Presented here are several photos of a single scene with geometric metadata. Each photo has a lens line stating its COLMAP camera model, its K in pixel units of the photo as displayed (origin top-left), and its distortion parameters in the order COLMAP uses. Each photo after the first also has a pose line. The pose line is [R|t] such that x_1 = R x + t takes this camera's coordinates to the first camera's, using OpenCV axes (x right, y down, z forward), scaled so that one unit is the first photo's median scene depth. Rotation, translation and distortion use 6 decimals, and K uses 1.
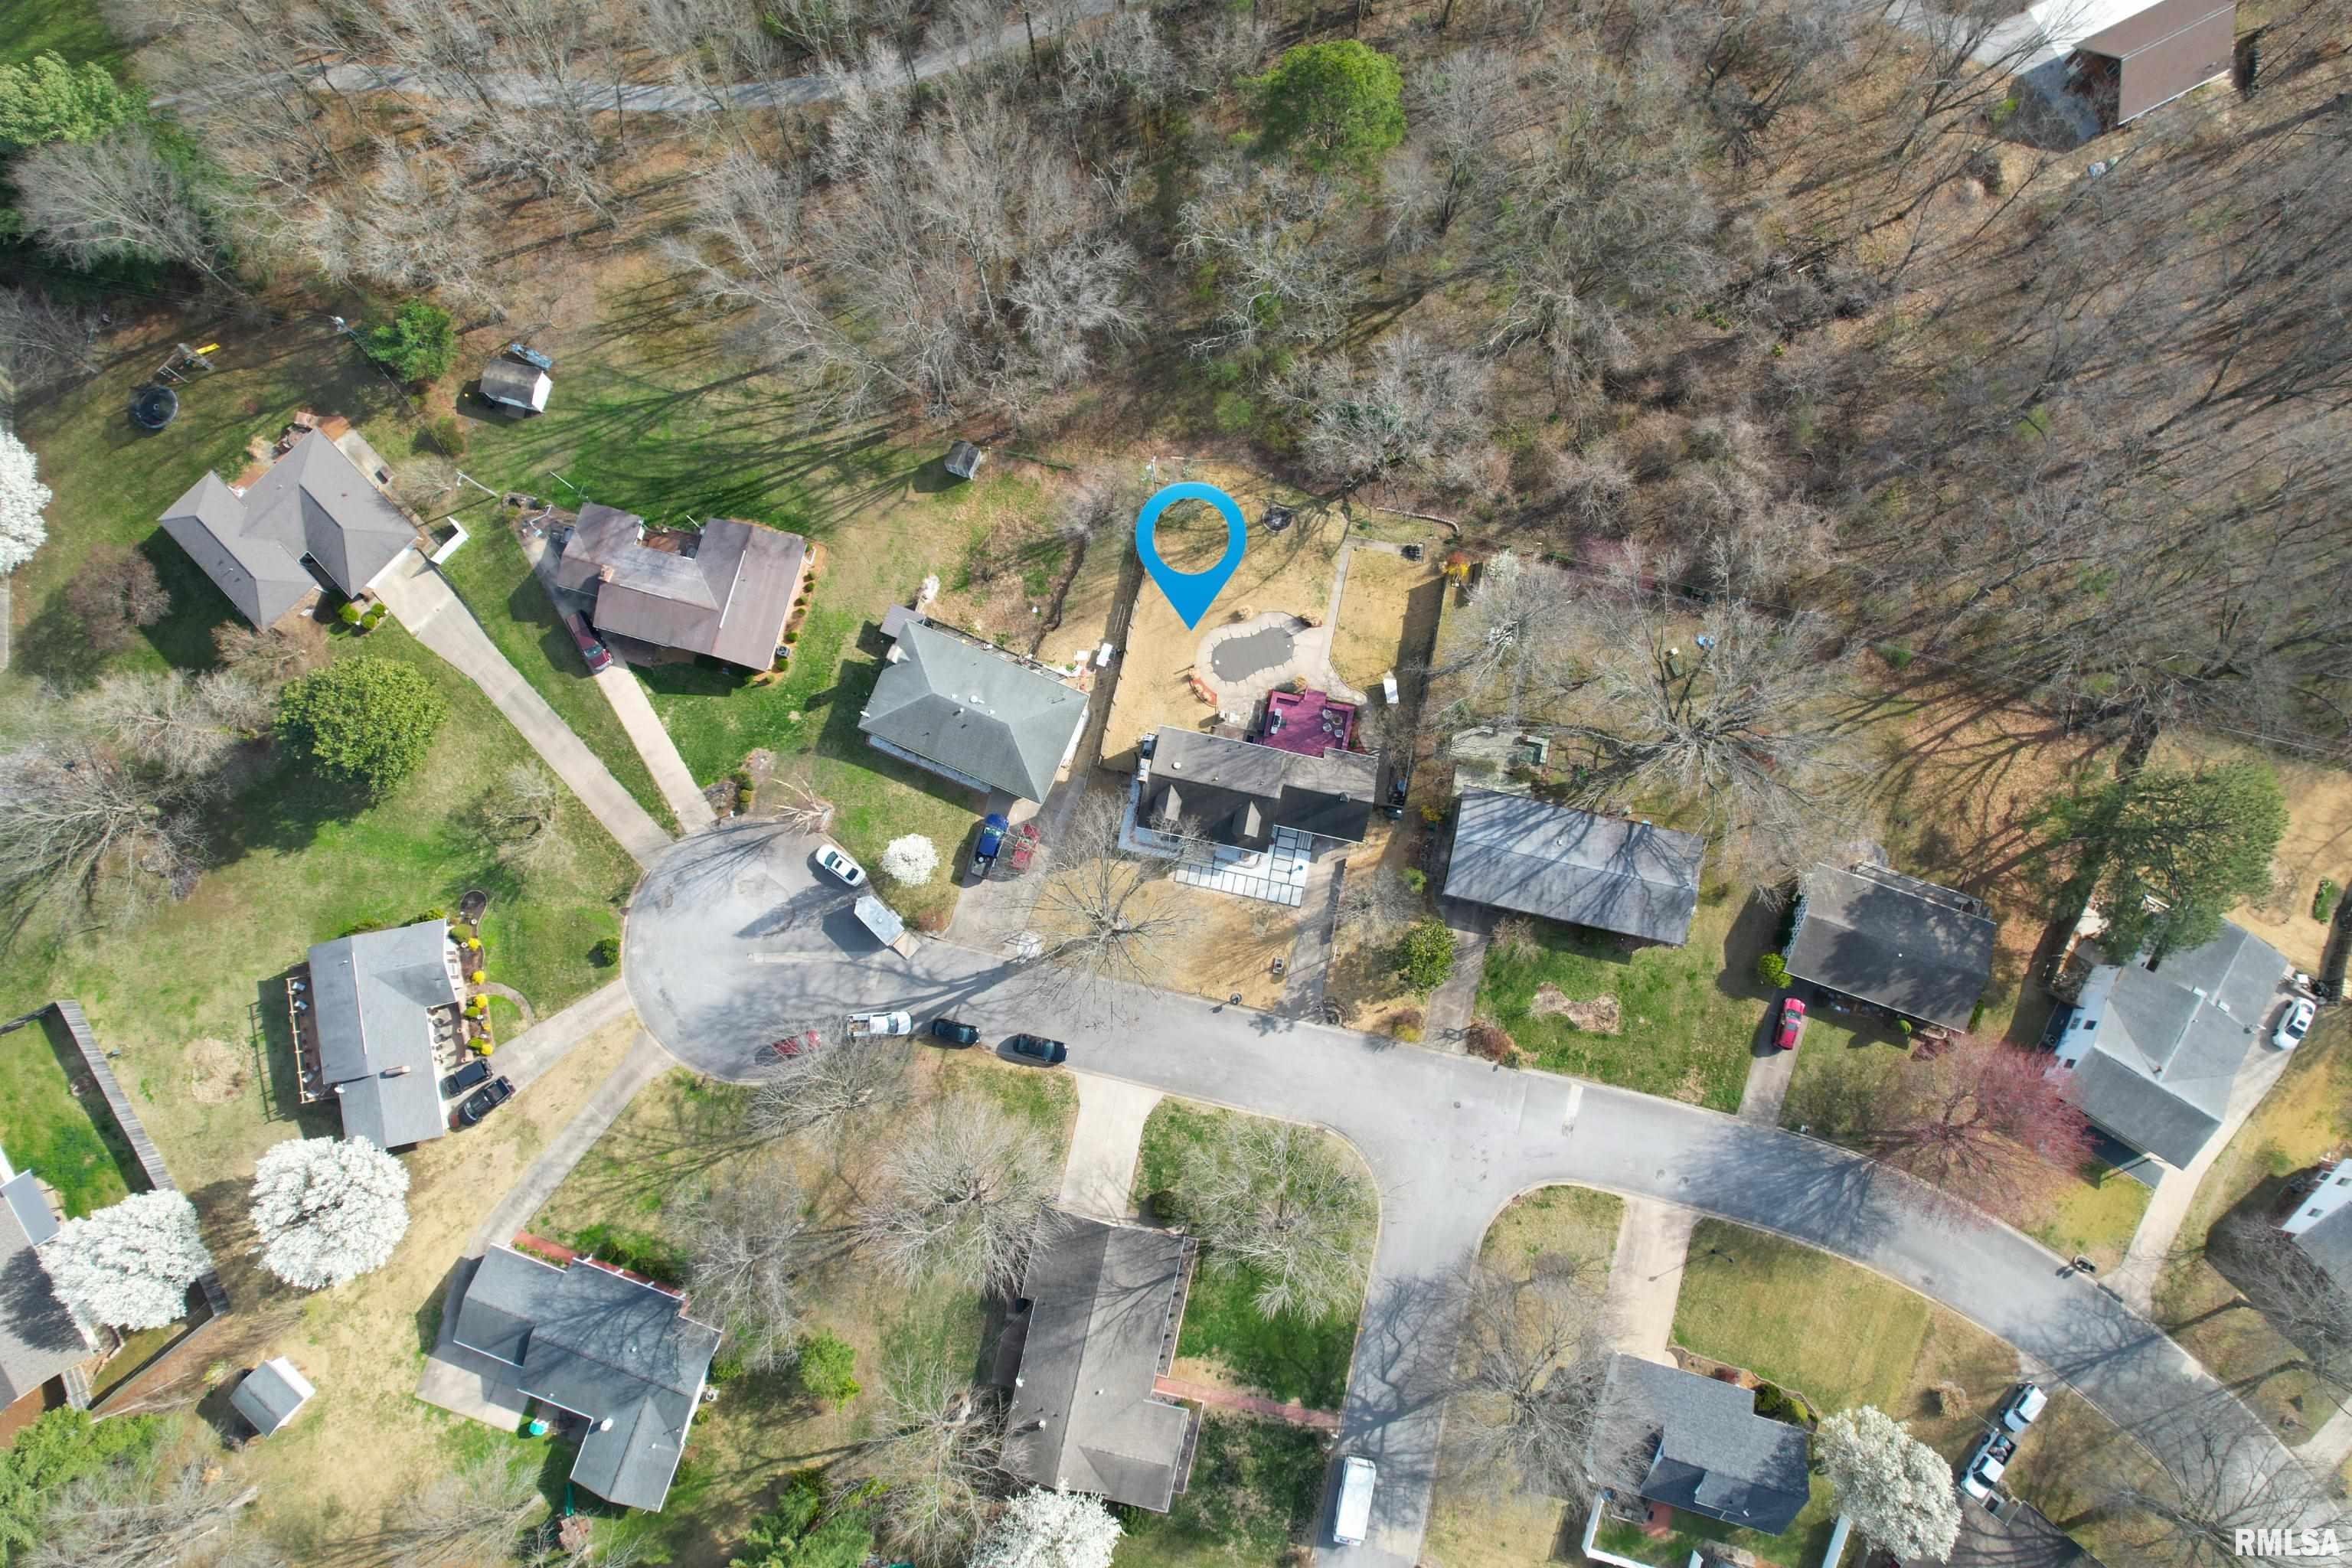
lens RADIAL K [[1490.7, 0, 1172.5], [0, 1490.7, 775.3], [0, 0, 1]] dist [-0.074623, 0.062991]
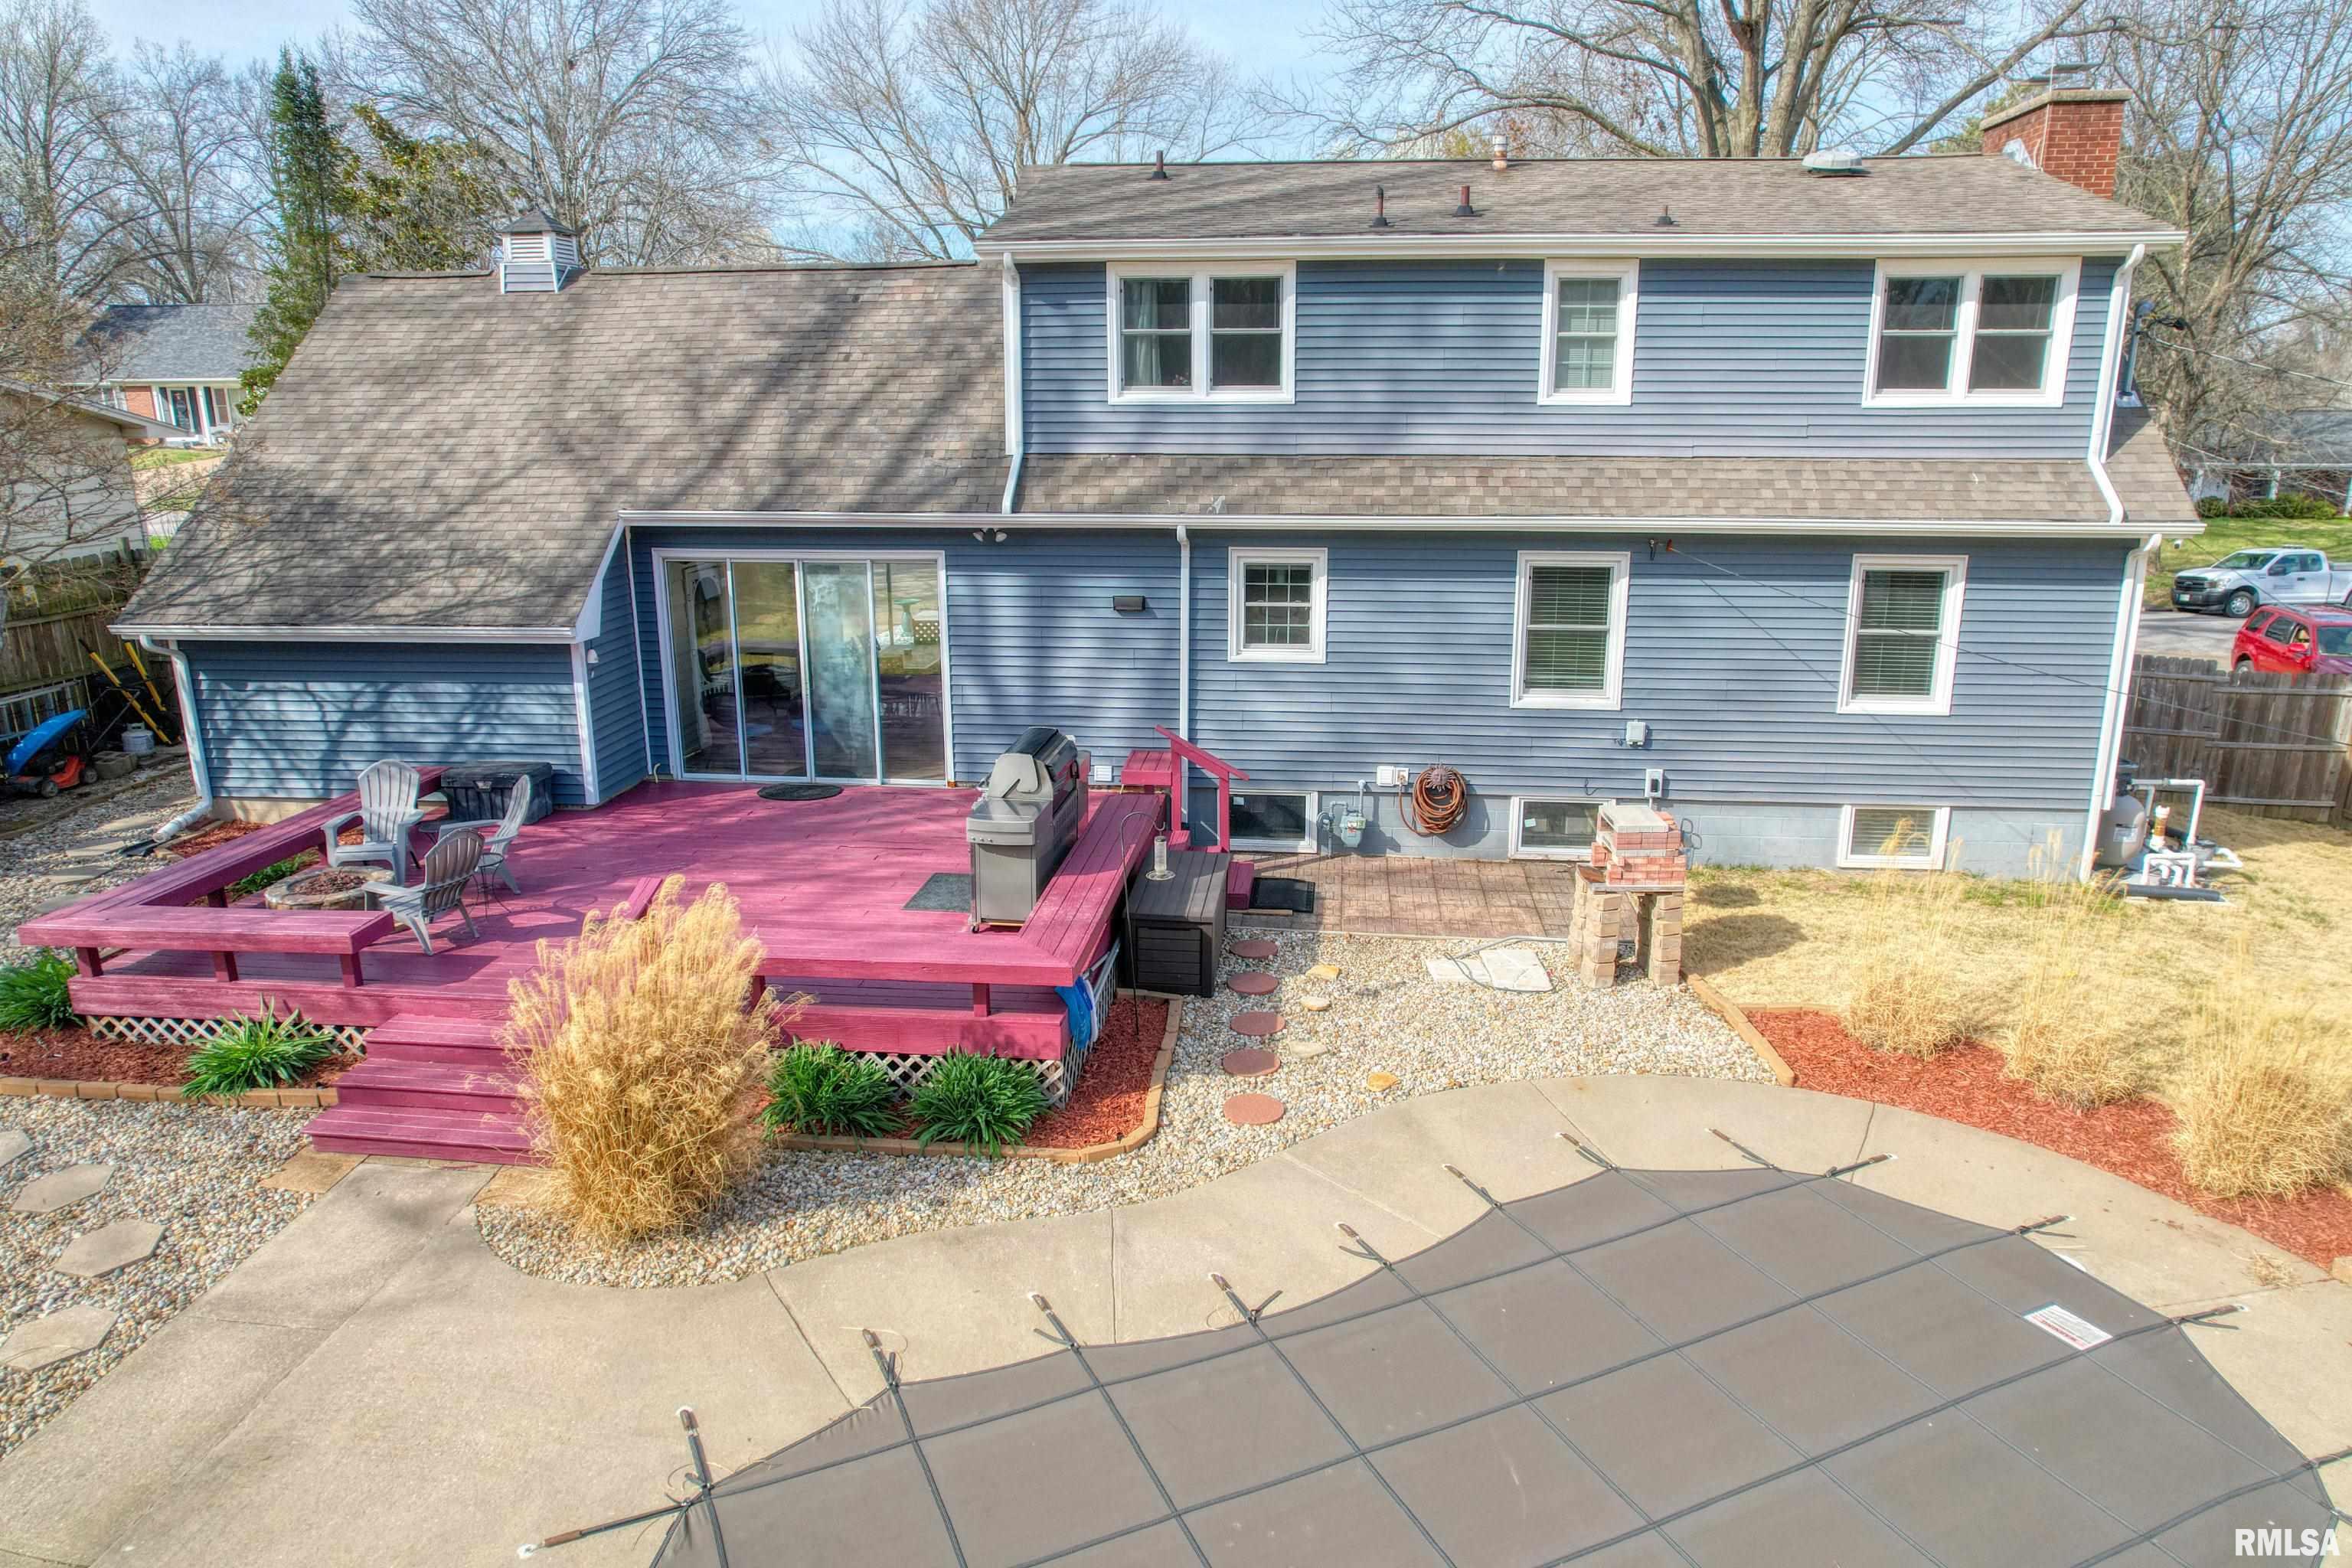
lens RADIAL K [[1490.7, 0, 1191.1], [0, 1490.7, 784.6], [0, 0, 1]] dist [-0.074623, 0.062991]
pose [[-0.993912, 0.039574, -0.102820, 0.068708], [-0.107468, -0.142724, 0.983911, -0.125672], [0.024262, 0.988971, 0.146108, 0.981242]]
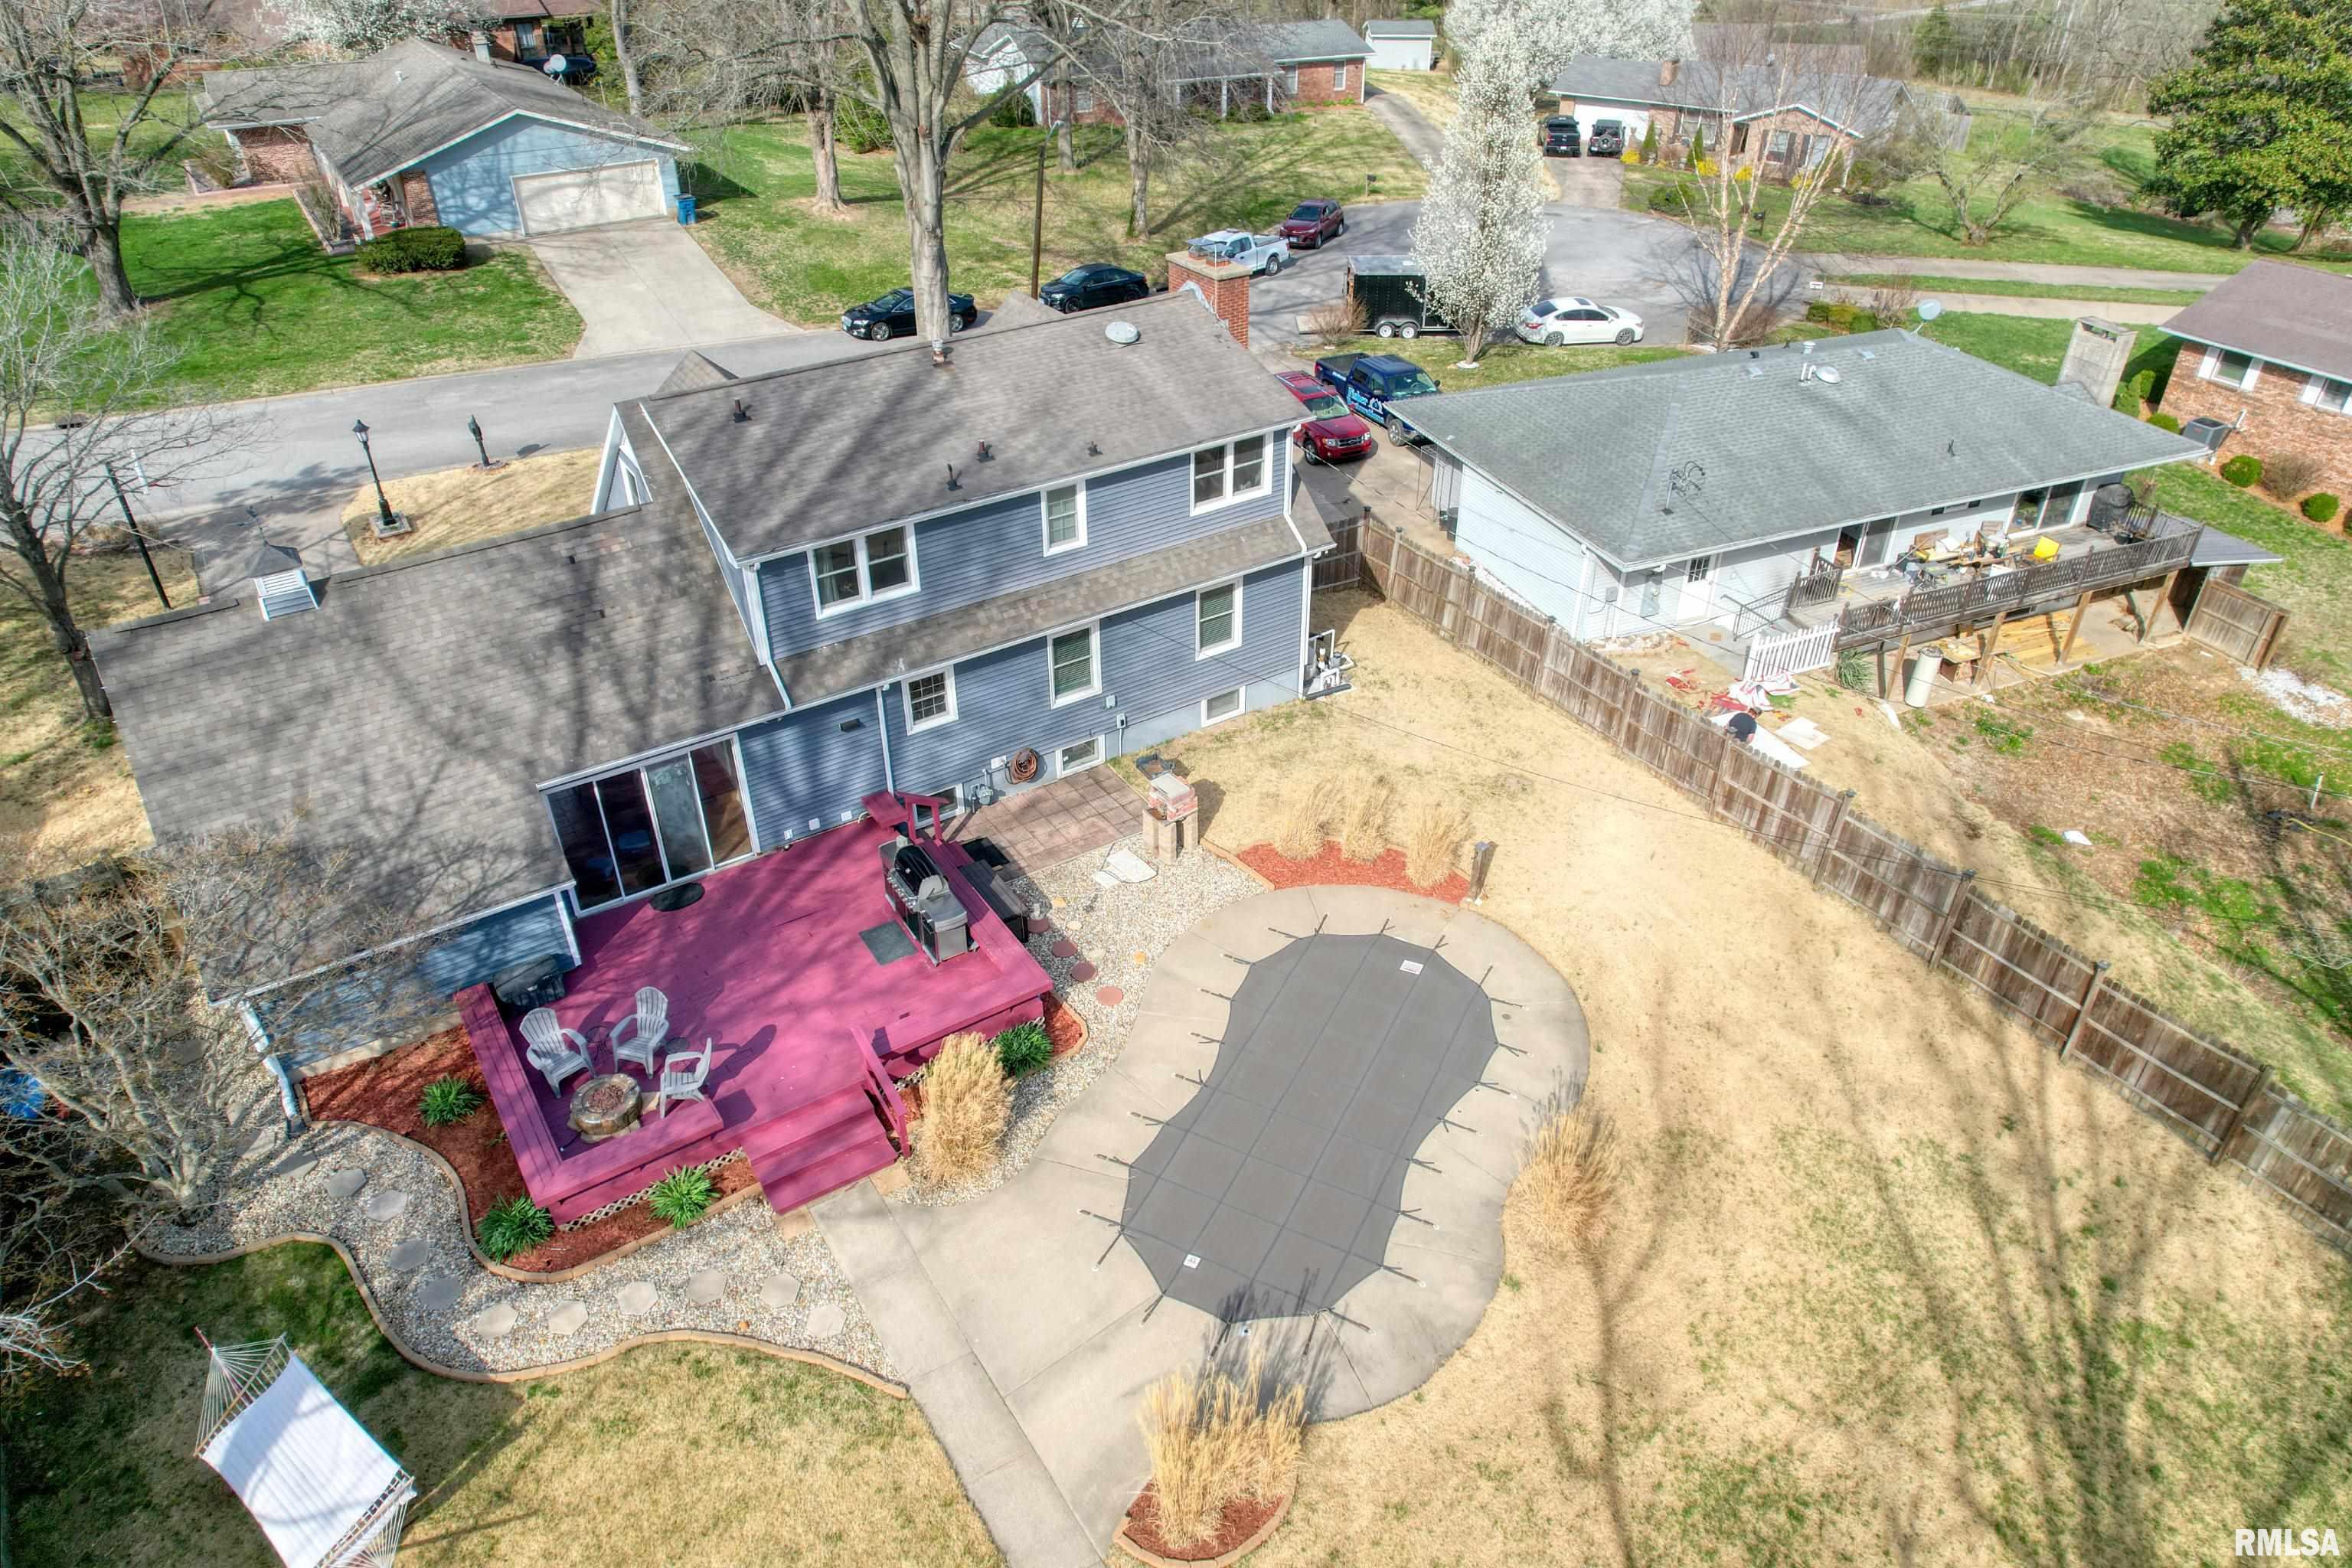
lens RADIAL K [[1490.7, 0, 1181.4], [0, 1490.7, 763.2], [0, 0, 1]] dist [-0.074623, 0.062991]
pose [[-0.702851, 0.402094, -0.586788, 0.143159], [-0.705488, -0.288462, 0.647362, -0.164982], [0.091034, 0.868971, 0.486419, 0.901604]]
